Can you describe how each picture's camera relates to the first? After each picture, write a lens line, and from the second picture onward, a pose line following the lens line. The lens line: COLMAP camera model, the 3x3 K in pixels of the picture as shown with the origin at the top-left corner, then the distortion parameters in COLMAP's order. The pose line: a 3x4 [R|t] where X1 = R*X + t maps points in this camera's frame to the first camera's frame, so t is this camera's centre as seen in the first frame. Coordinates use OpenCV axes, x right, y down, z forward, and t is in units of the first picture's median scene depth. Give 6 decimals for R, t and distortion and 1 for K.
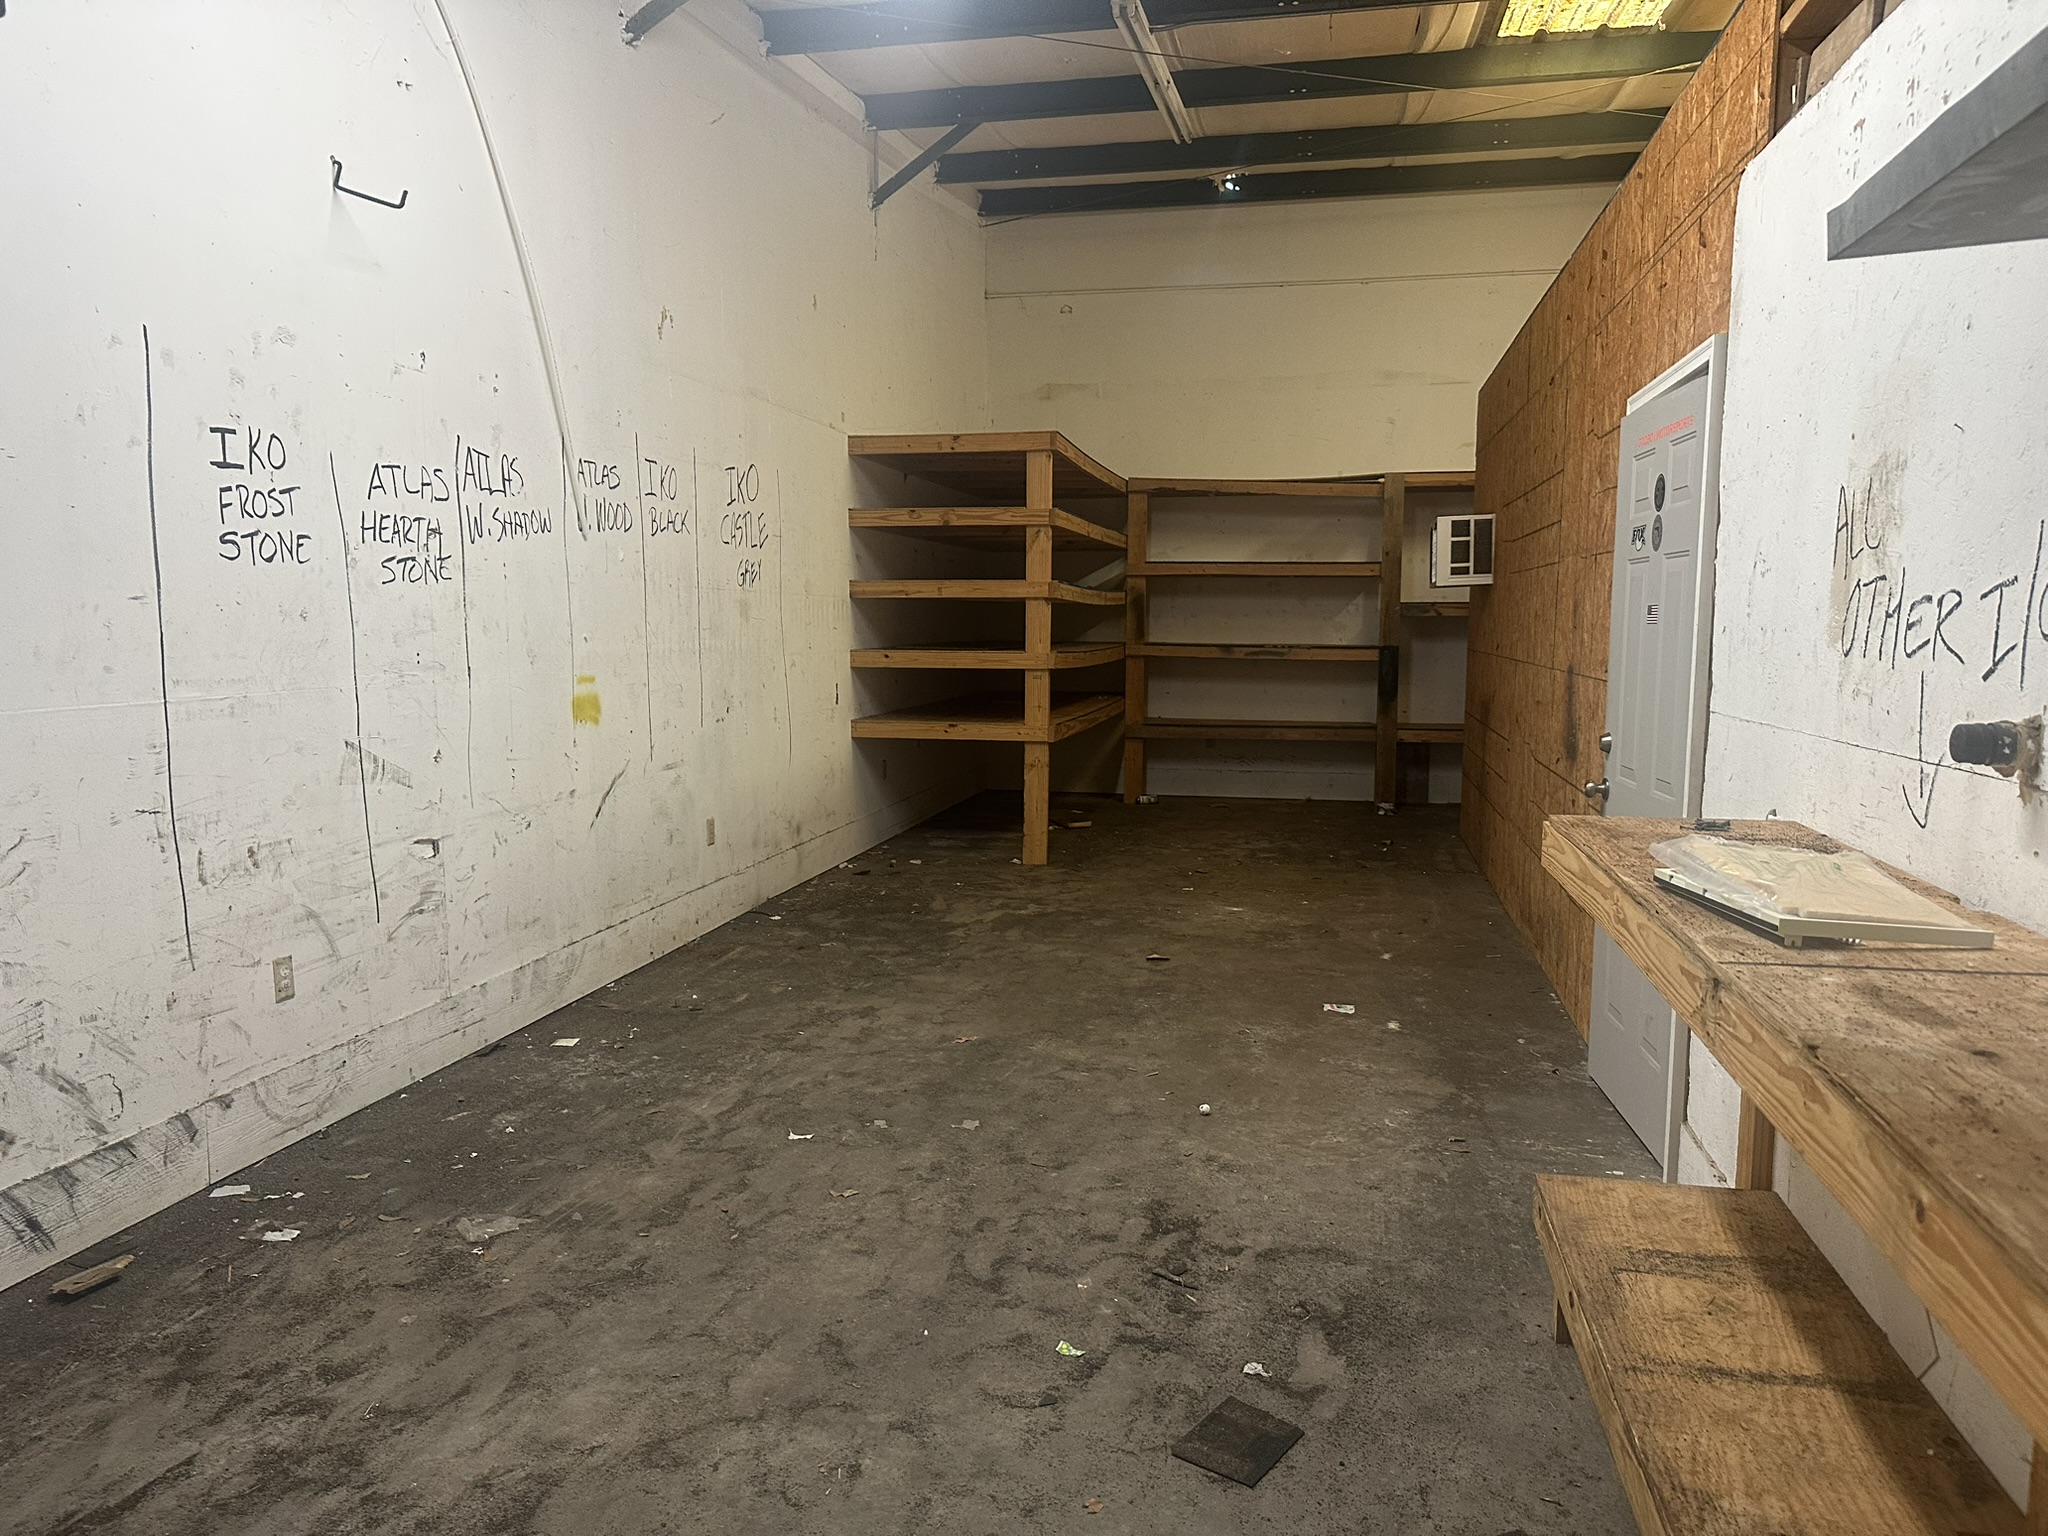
lens RADIAL K [[1447.5, 0, 1024.0], [0, 1447.5, 768.0], [0, 0, 1]] dist [0.097330, -0.168212]
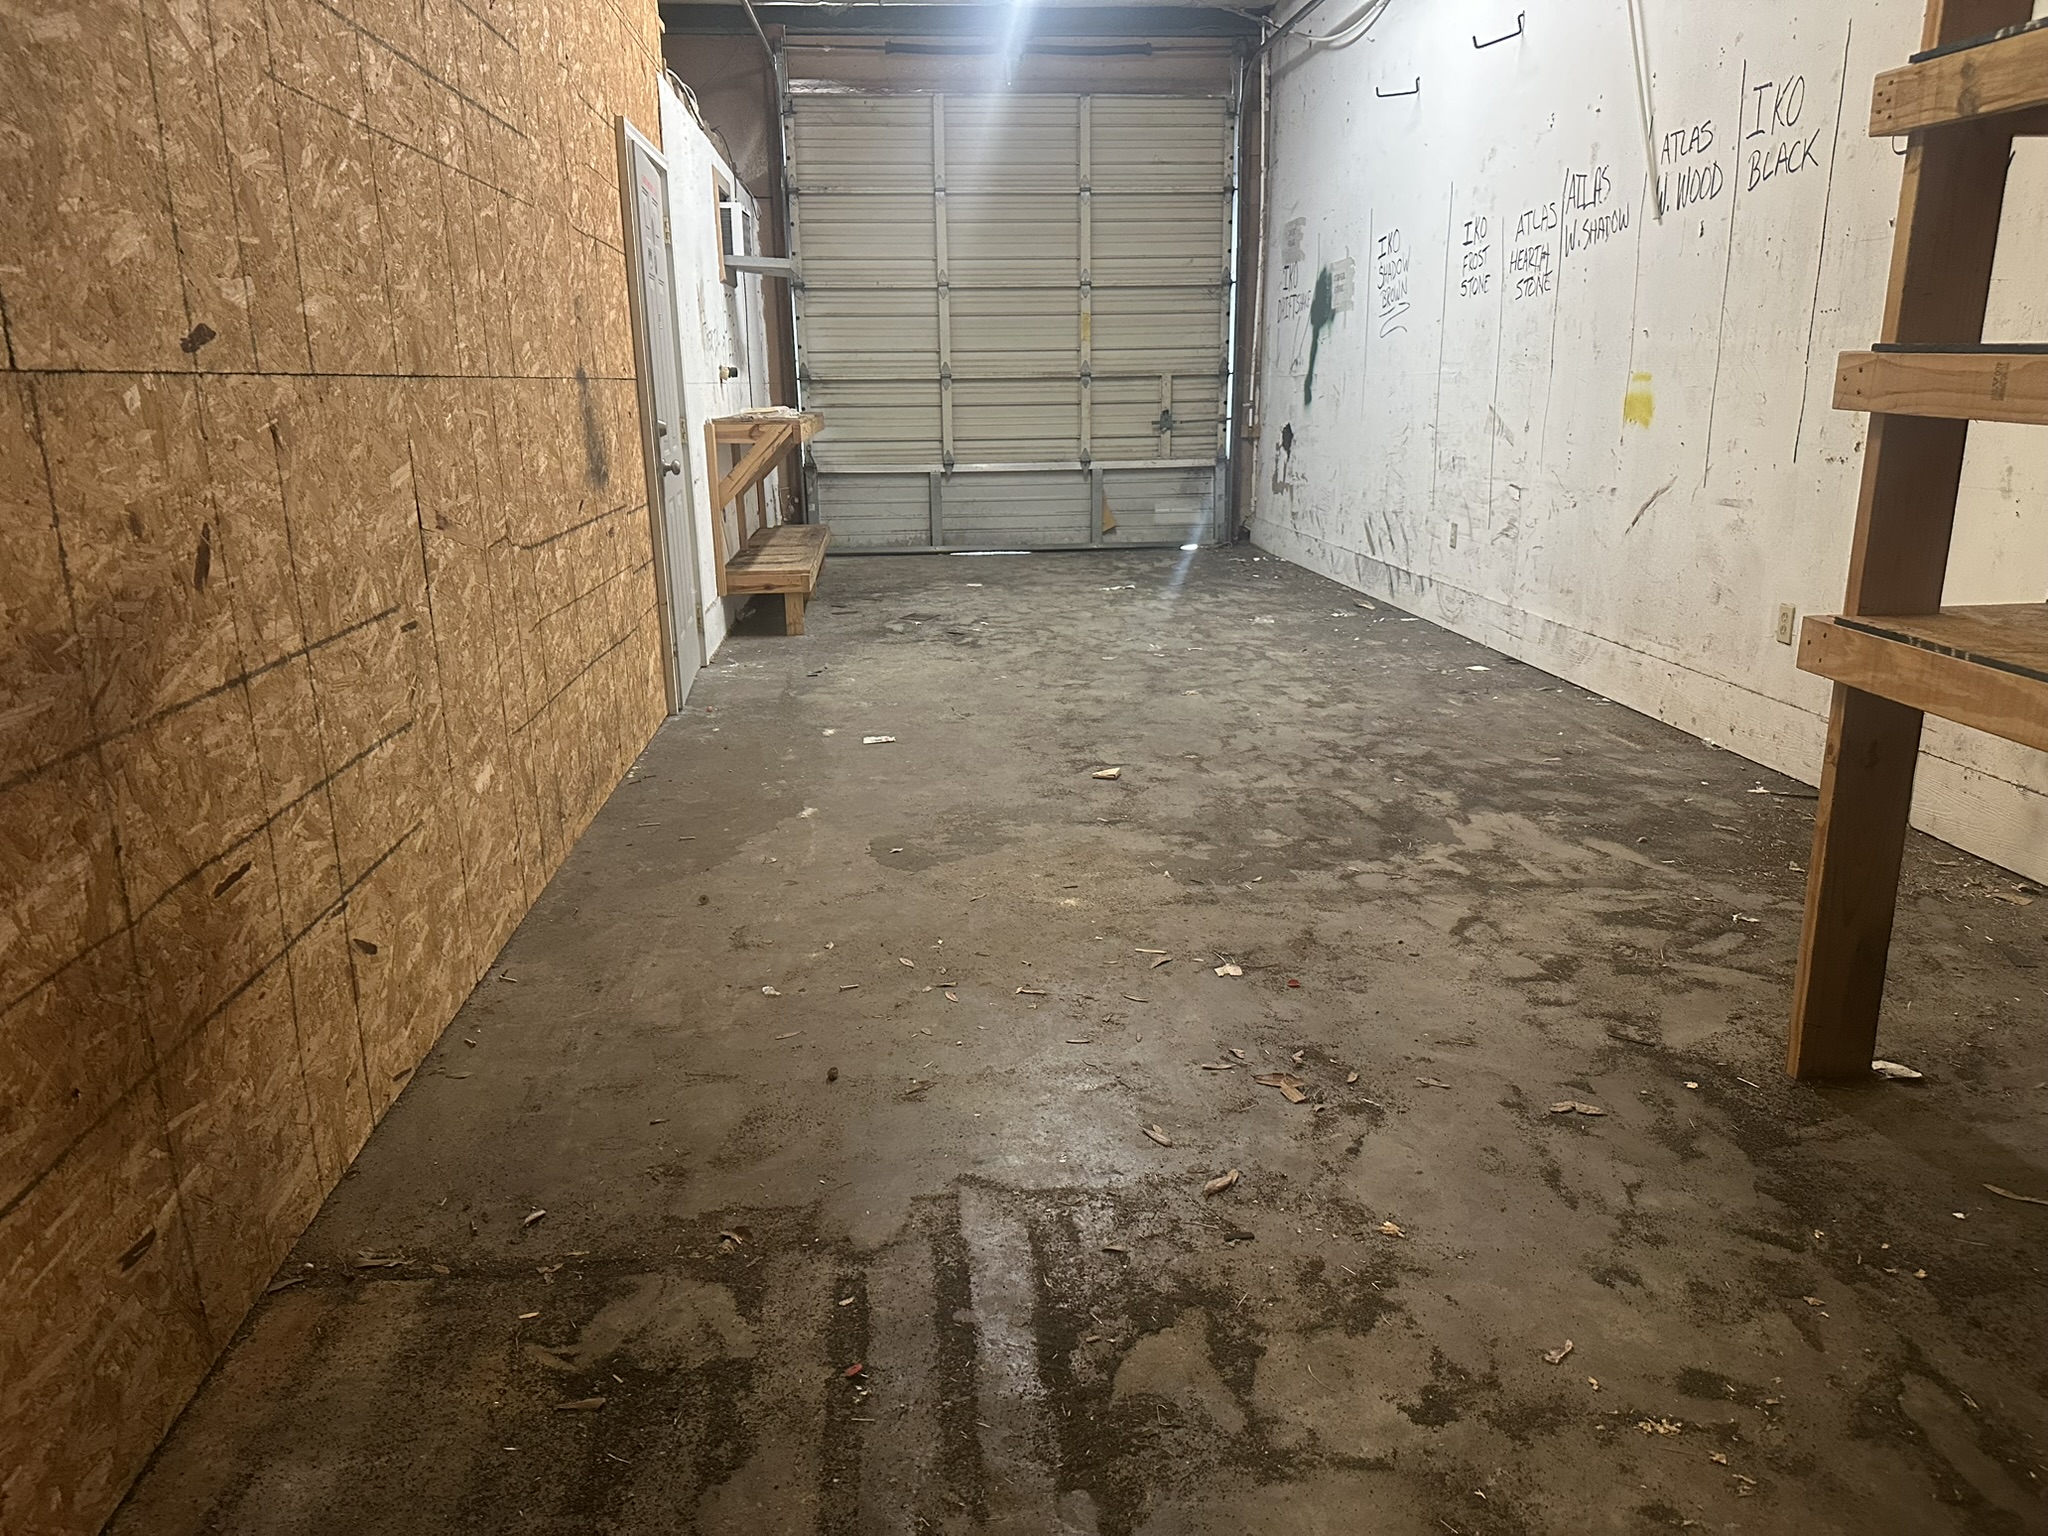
lens RADIAL K [[1447.5, 0, 1024.0], [0, 1447.5, 768.0], [0, 0, 1]] dist [0.097330, -0.168212]
pose [[-0.959135, 0.082502, -0.270655, 0.368952], [-0.017853, 0.936996, 0.348884, -0.147193], [0.282386, 0.339459, -0.897232, 1.811493]]
